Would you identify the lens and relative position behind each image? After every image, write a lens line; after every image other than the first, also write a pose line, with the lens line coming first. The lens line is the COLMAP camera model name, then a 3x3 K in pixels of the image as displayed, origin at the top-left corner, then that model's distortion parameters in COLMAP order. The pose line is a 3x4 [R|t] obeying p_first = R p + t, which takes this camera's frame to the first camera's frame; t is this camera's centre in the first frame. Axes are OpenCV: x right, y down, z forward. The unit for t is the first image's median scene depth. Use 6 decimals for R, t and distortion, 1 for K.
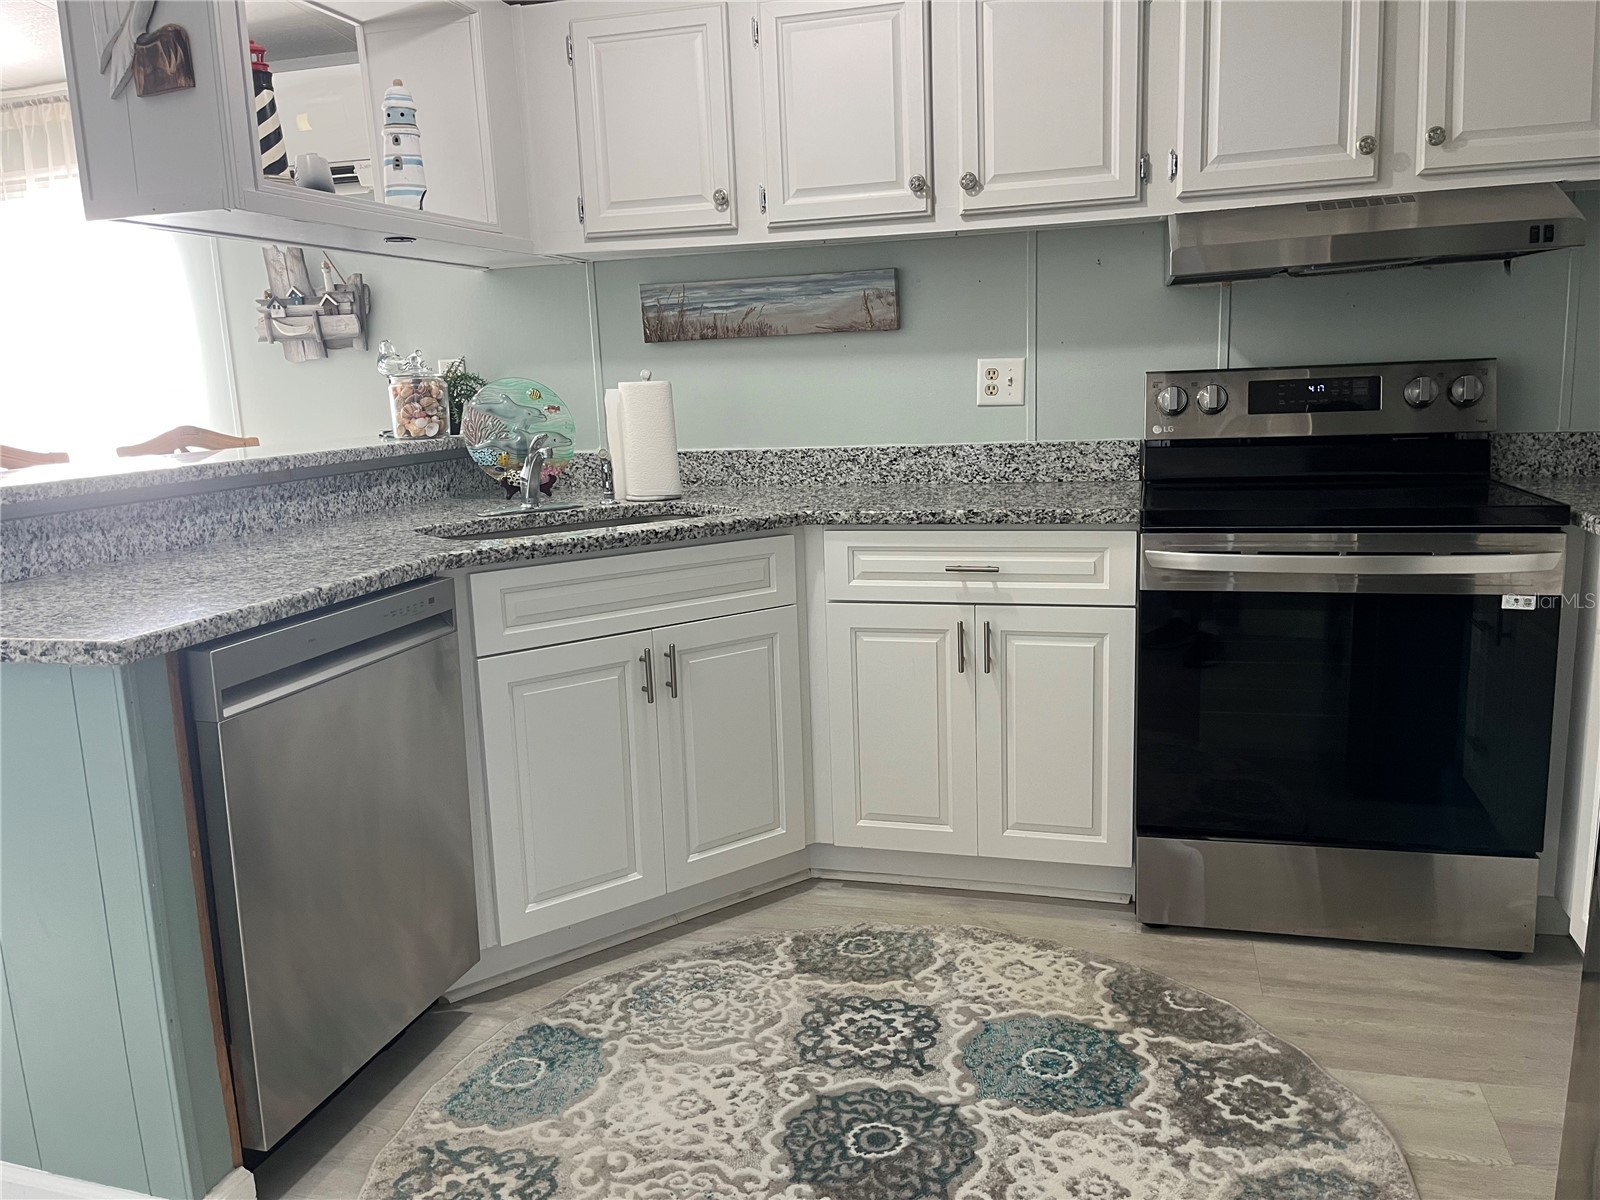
lens RADIAL K [[1219.9, 0, 801.6], [0, 1219.9, 590.5], [0, 0, 1]] dist [0.080741, -0.118094]
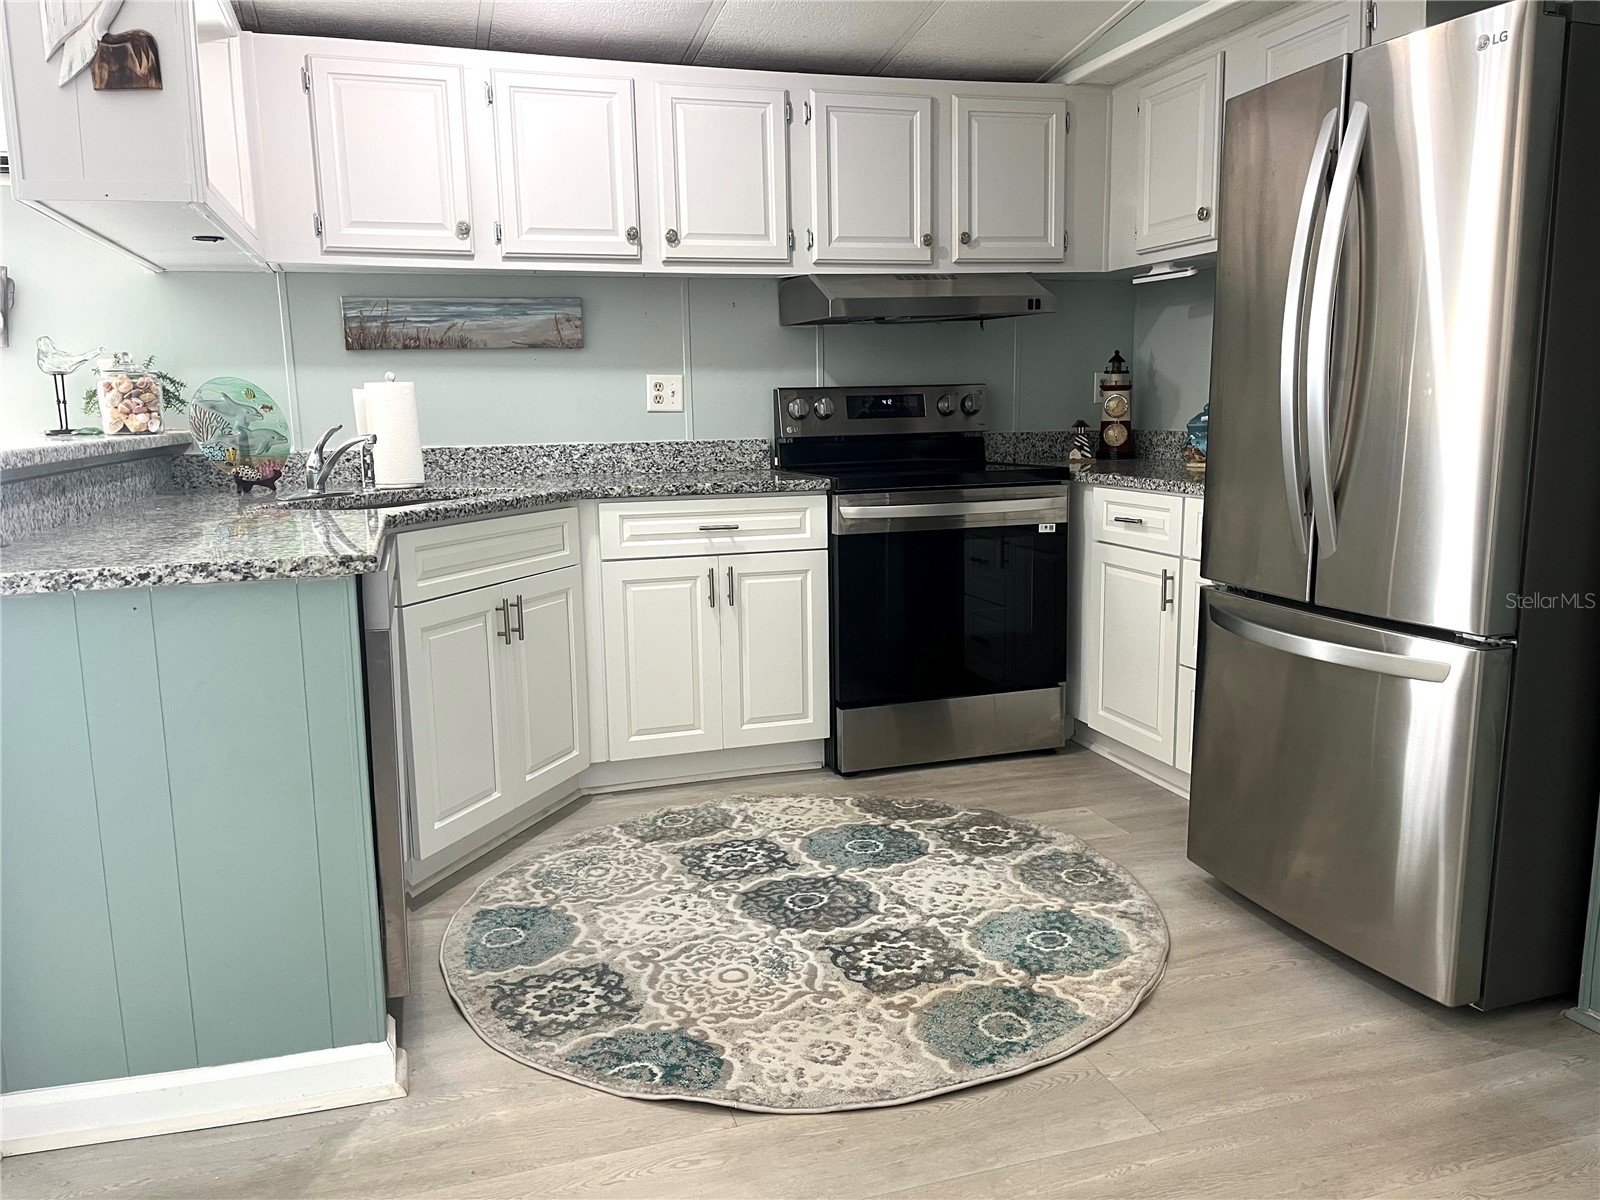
lens RADIAL K [[1219.9, 0, 801.6], [0, 1219.9, 590.5], [0, 0, 1]] dist [0.080741, -0.118094]
pose [[0.836698, -0.062762, 0.544056, -0.506296], [0.084555, 0.996304, -0.015104, 0.077870], [-0.541098, 0.058640, 0.838913, -0.155973]]
